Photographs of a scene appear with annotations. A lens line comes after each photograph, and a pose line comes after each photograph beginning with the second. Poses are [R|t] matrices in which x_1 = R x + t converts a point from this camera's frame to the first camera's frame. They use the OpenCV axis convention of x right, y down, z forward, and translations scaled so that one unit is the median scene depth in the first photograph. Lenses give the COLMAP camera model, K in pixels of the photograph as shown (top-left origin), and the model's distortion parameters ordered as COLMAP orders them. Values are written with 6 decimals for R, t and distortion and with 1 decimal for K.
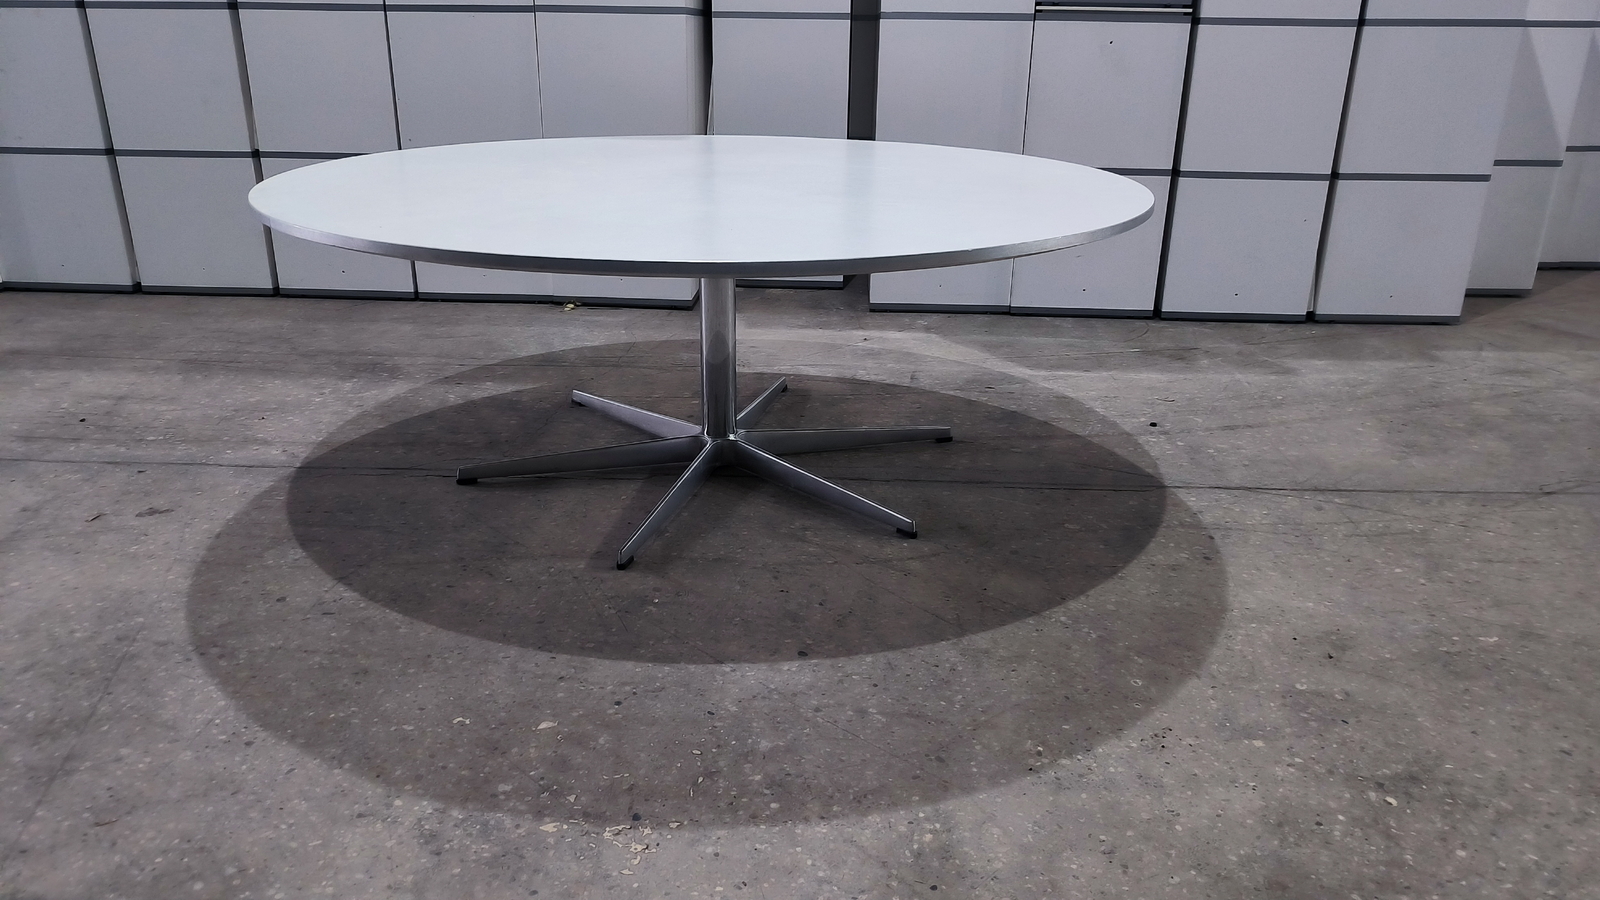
lens RADIAL K [[1122.6, 0, 802.8], [0, 1122.6, 460.4], [0, 0, 1]] dist [-0.005434, -0.000211]
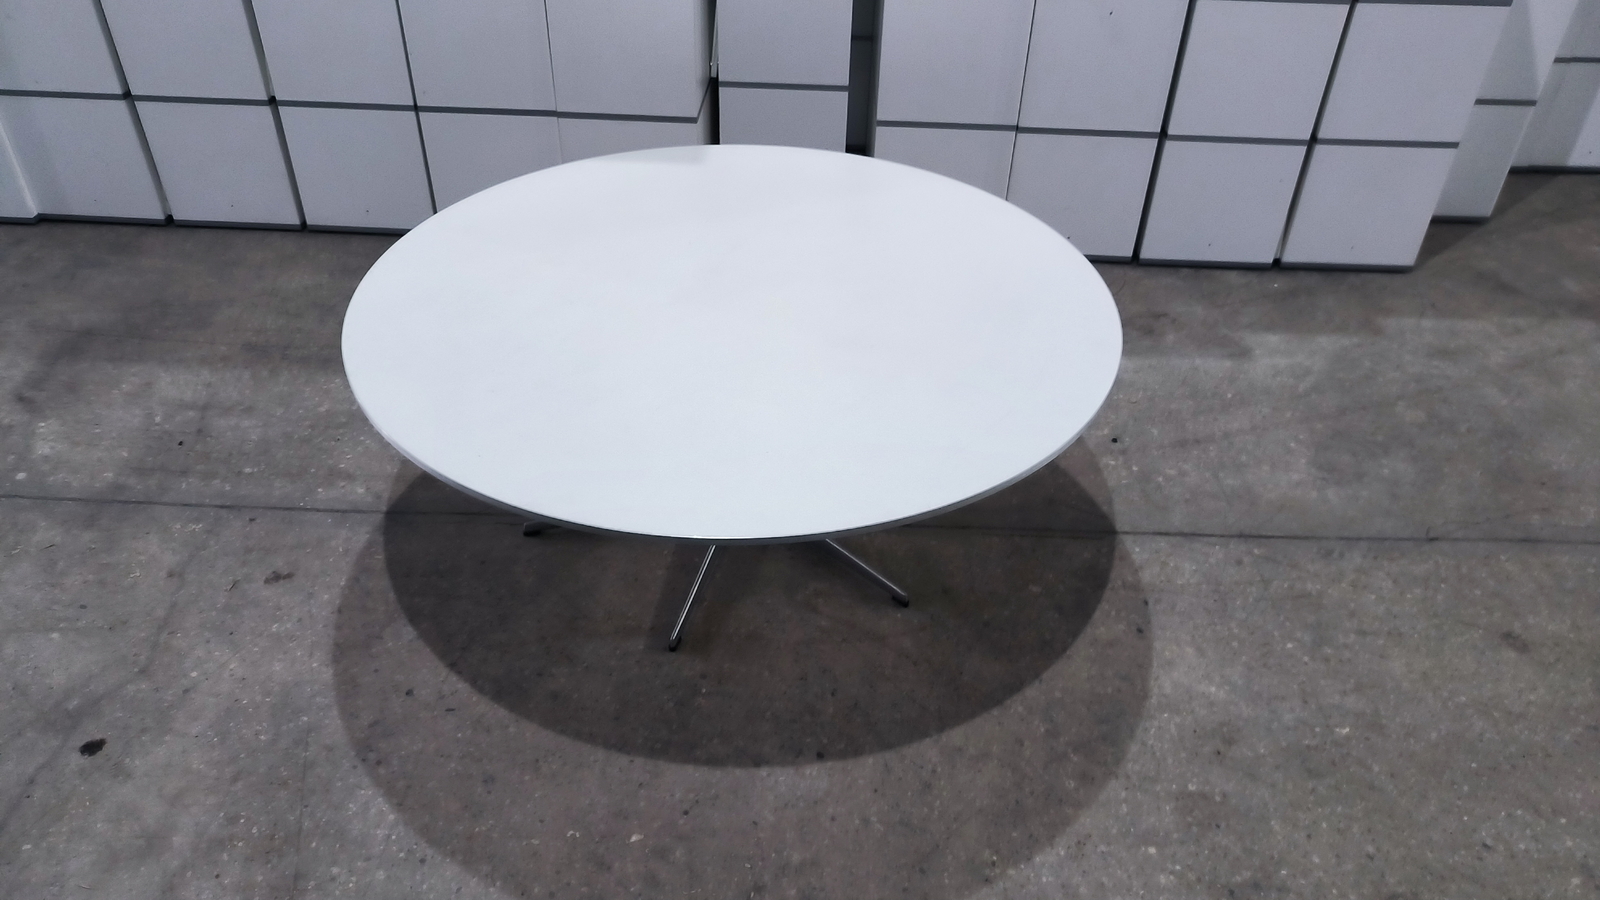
lens RADIAL K [[1122.6, 0, 801.8], [0, 1122.6, 455.6], [0, 0, 1]] dist [-0.005434, -0.000211]
pose [[0.999875, 0.001528, 0.015706, -0.036768], [-0.005713, 0.962824, 0.270070, -0.442104], [-0.014710, -0.270126, 0.962713, -0.147714]]
